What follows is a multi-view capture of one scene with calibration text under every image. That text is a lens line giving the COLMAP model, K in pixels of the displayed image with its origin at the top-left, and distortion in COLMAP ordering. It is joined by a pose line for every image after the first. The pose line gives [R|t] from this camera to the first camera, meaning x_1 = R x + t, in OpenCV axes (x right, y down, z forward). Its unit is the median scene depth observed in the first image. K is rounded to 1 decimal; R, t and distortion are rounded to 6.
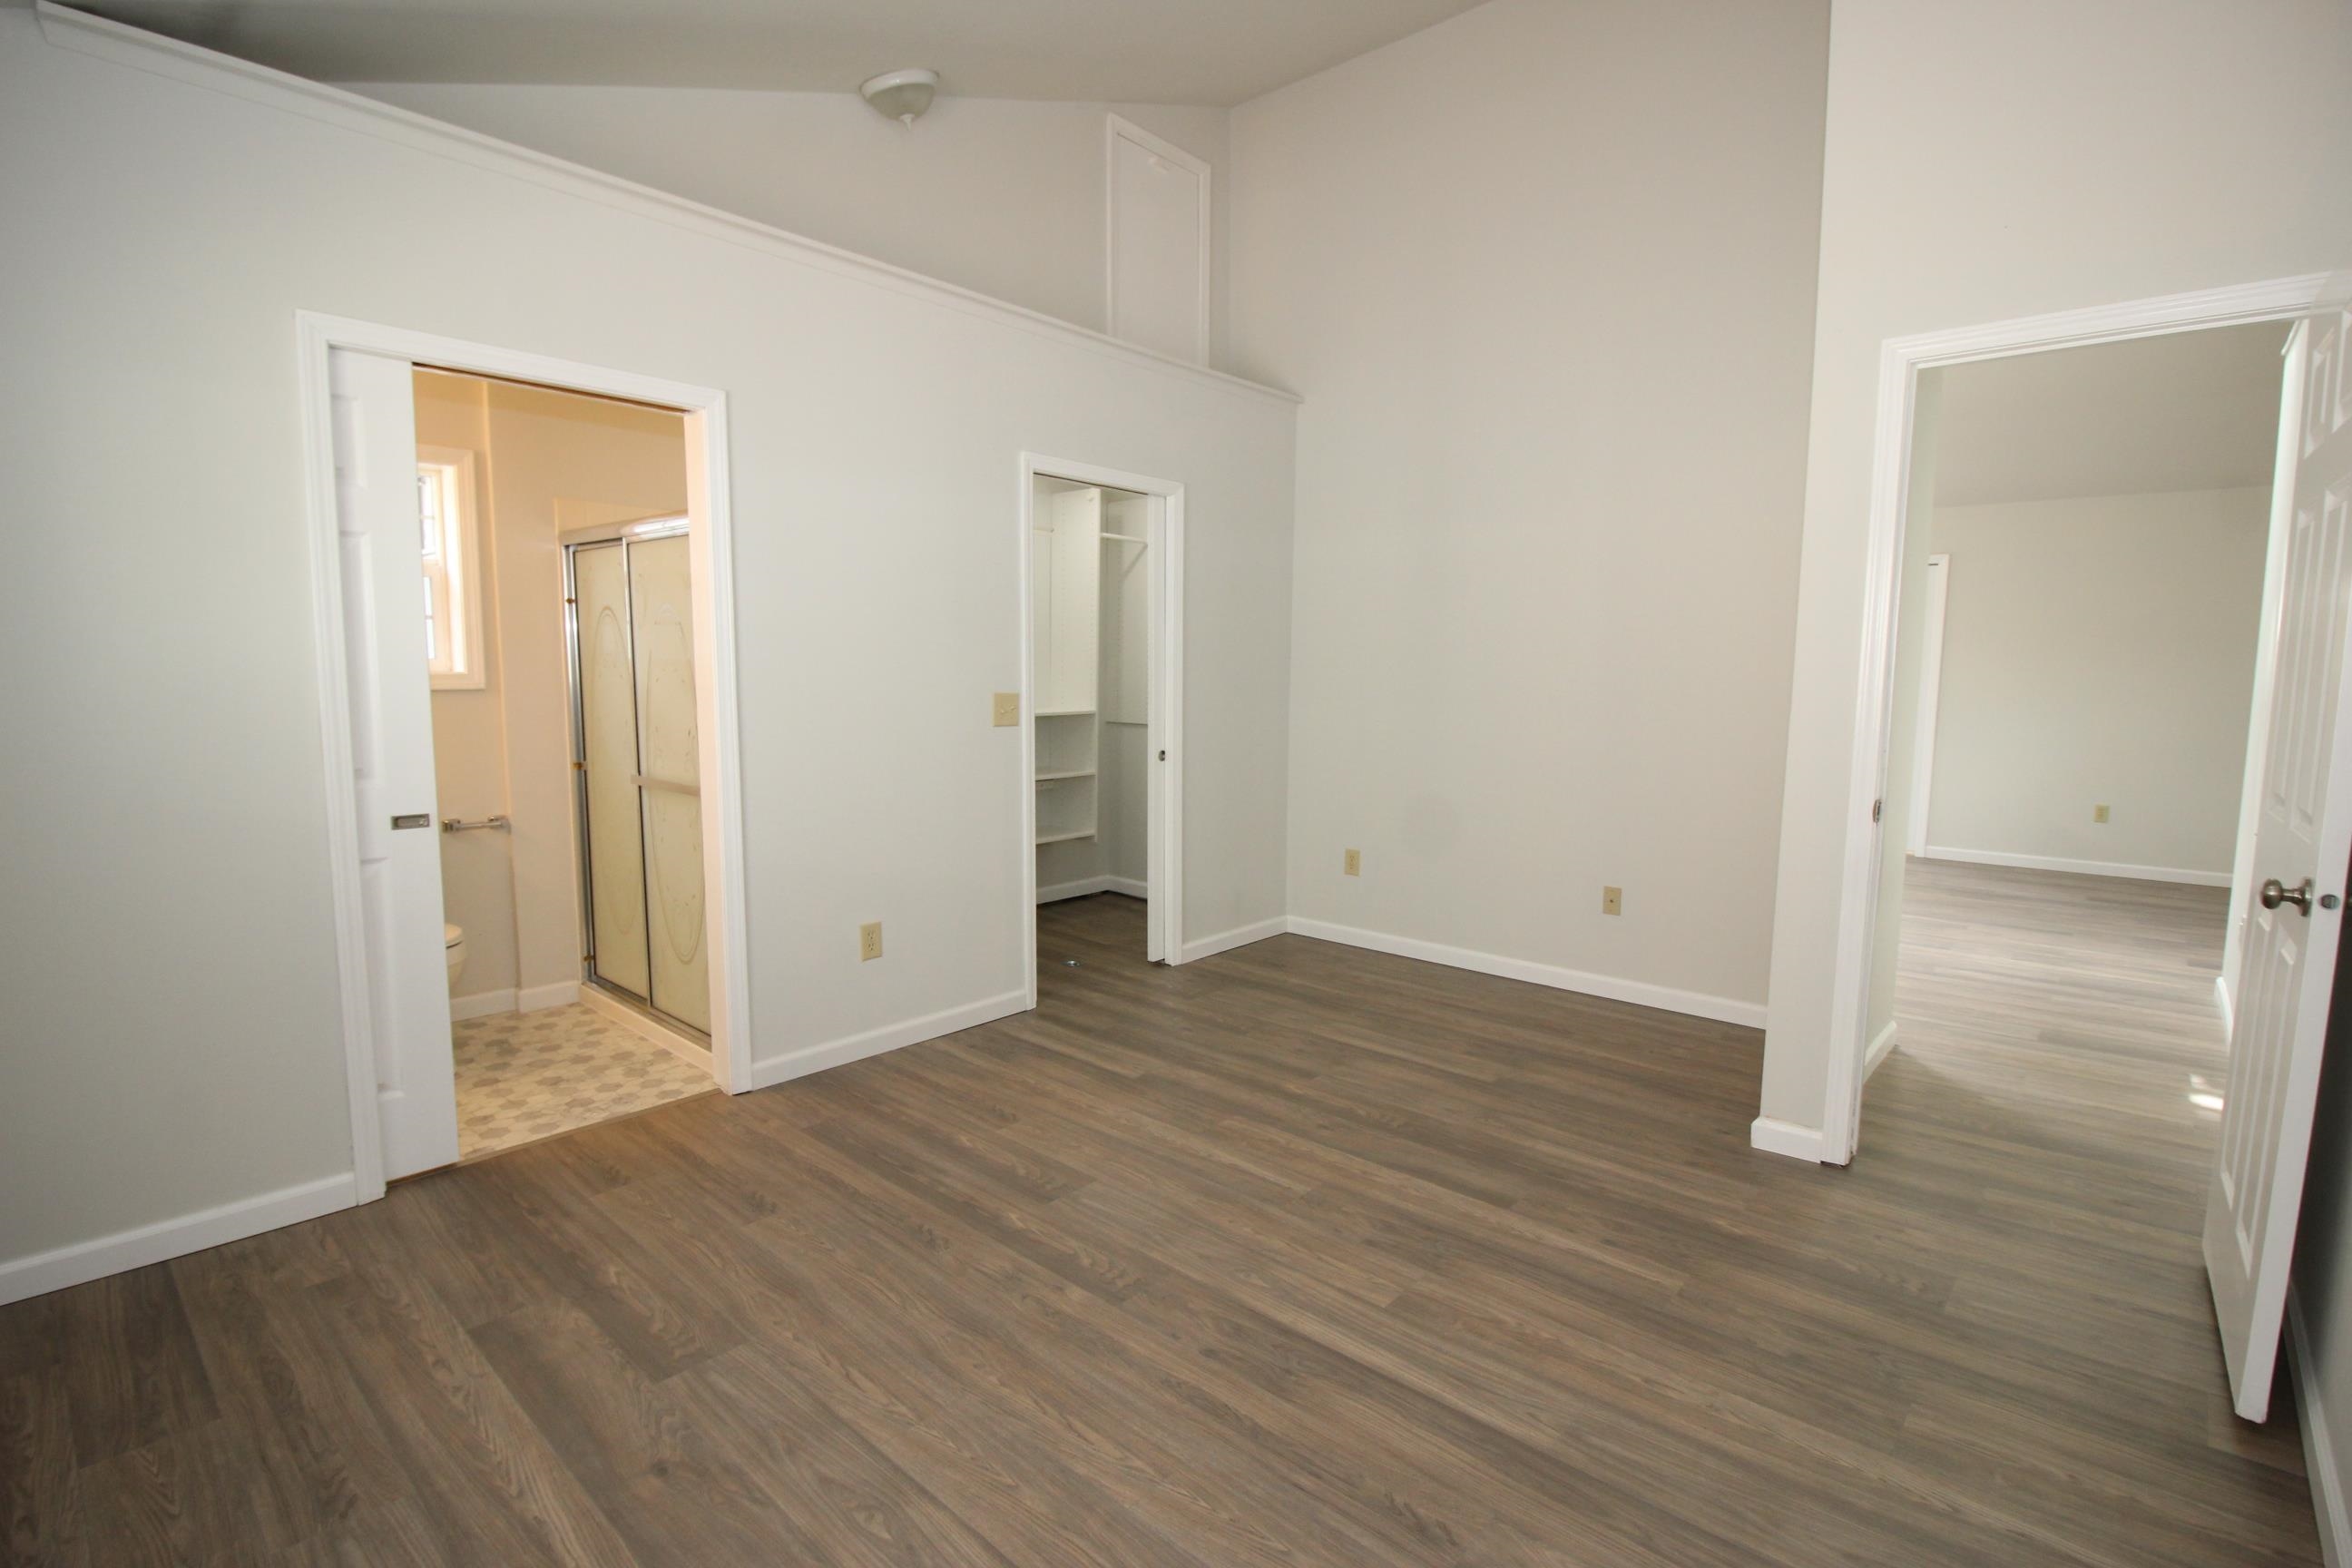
lens RADIAL K [[1089.1, 0, 1166.8], [0, 1089.1, 789.8], [0, 0, 1]] dist [-0.010632, -0.002714]
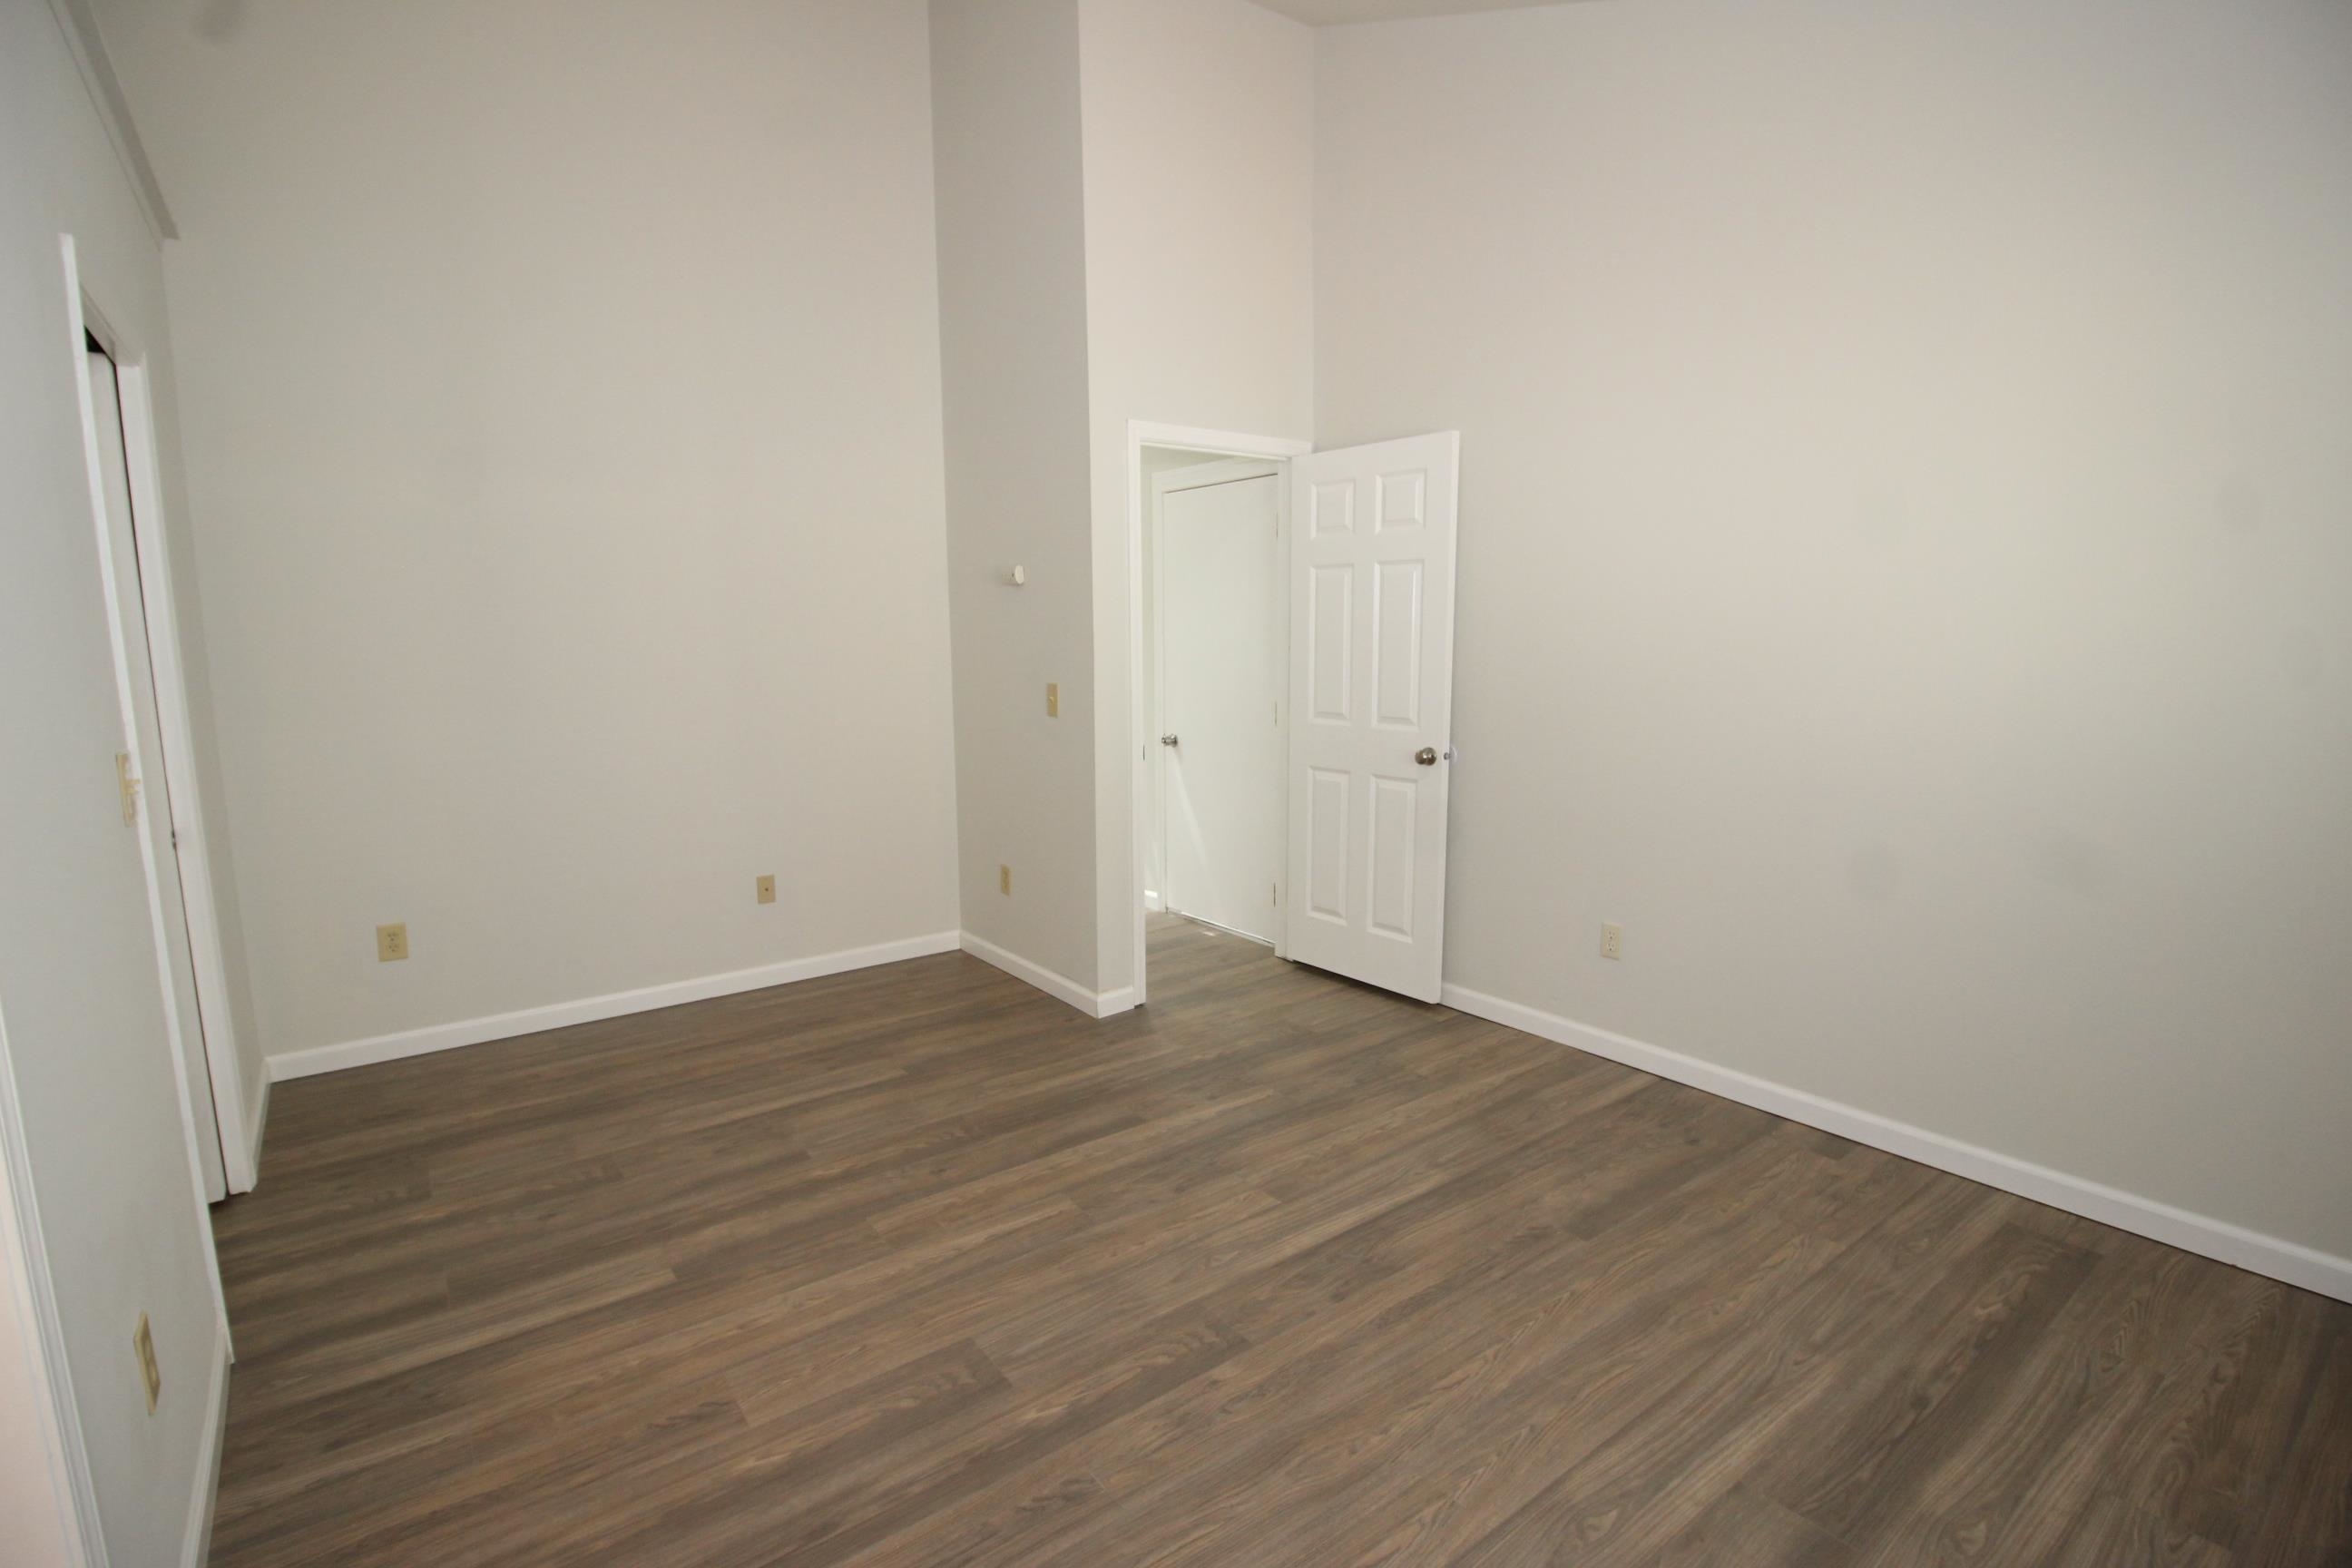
lens RADIAL K [[1089.1, 0, 1163.8], [0, 1089.1, 783.0], [0, 0, 1]] dist [-0.010632, -0.002714]
pose [[0.201252, -0.147040, 0.968440, -0.705425], [0.122218, 0.984713, 0.124113, -0.110451], [-0.971885, 0.093383, 0.216147, 0.631409]]
